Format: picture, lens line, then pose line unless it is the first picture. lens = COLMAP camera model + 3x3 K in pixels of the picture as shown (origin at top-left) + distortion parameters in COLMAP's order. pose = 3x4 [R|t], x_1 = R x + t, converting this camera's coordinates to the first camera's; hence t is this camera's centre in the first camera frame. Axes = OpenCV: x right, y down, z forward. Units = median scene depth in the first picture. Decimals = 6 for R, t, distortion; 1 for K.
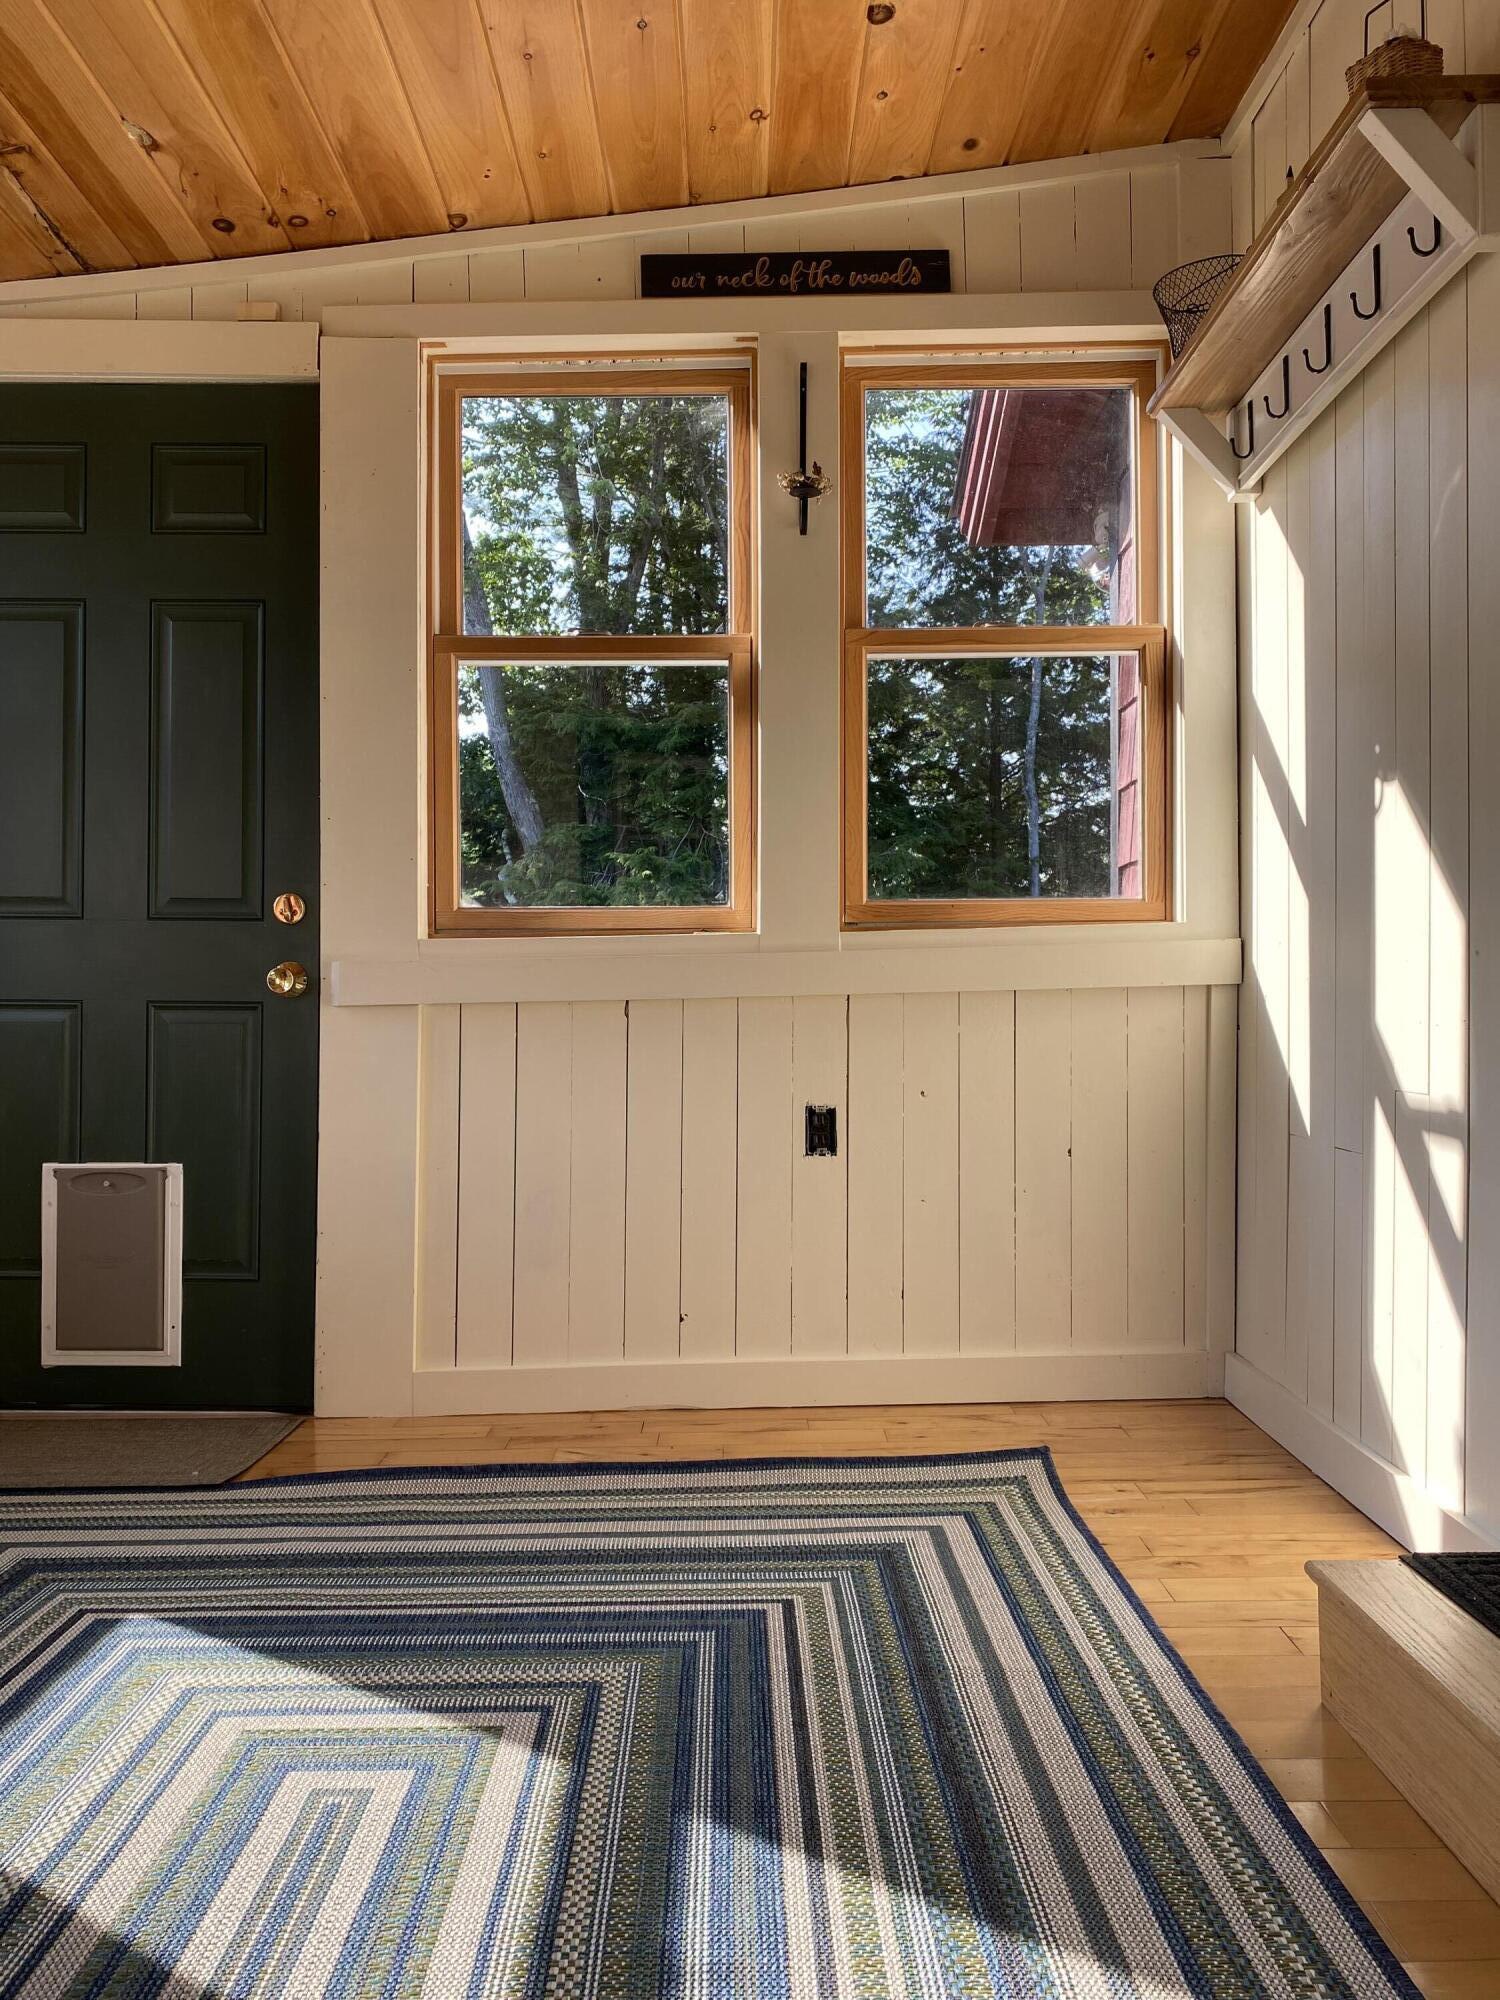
lens RADIAL K [[1521.6, 0, 741.0], [0, 1521.6, 1002.2], [0, 0, 1]] dist [0.031116, -0.030763]
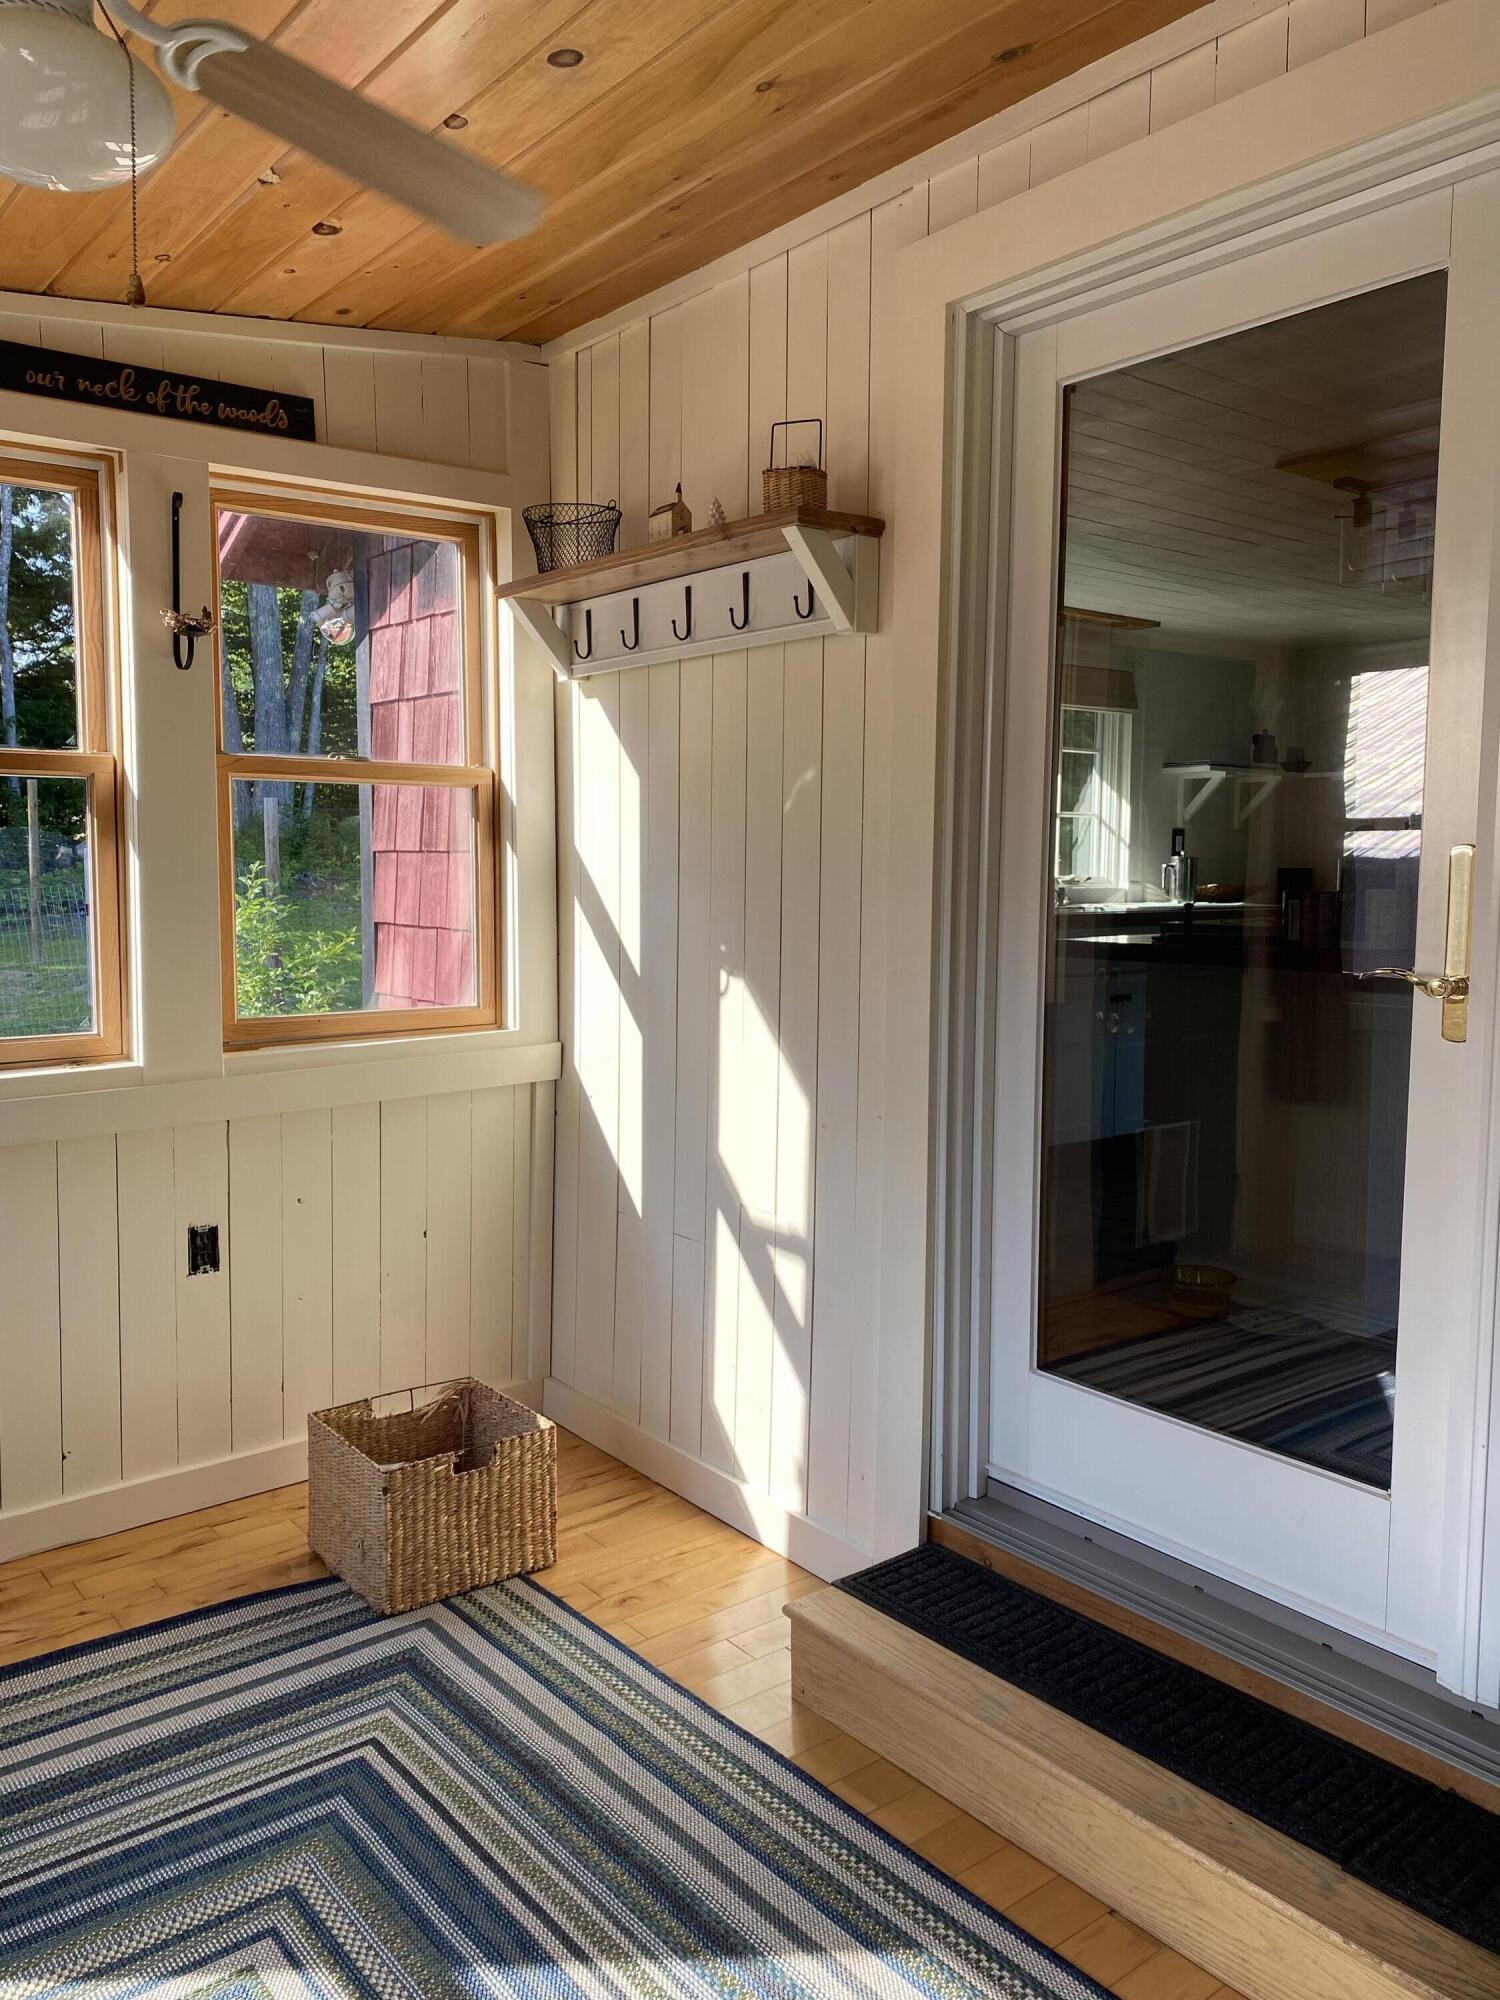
lens RADIAL K [[1521.6, 0, 776.8], [0, 1521.6, 999.8], [0, 0, 1]] dist [0.031116, -0.030763]
pose [[0.777380, -0.045009, 0.627419, -0.290066], [-0.021438, 0.994962, 0.097936, -0.195341], [-0.628666, -0.089584, 0.772498, -0.035440]]
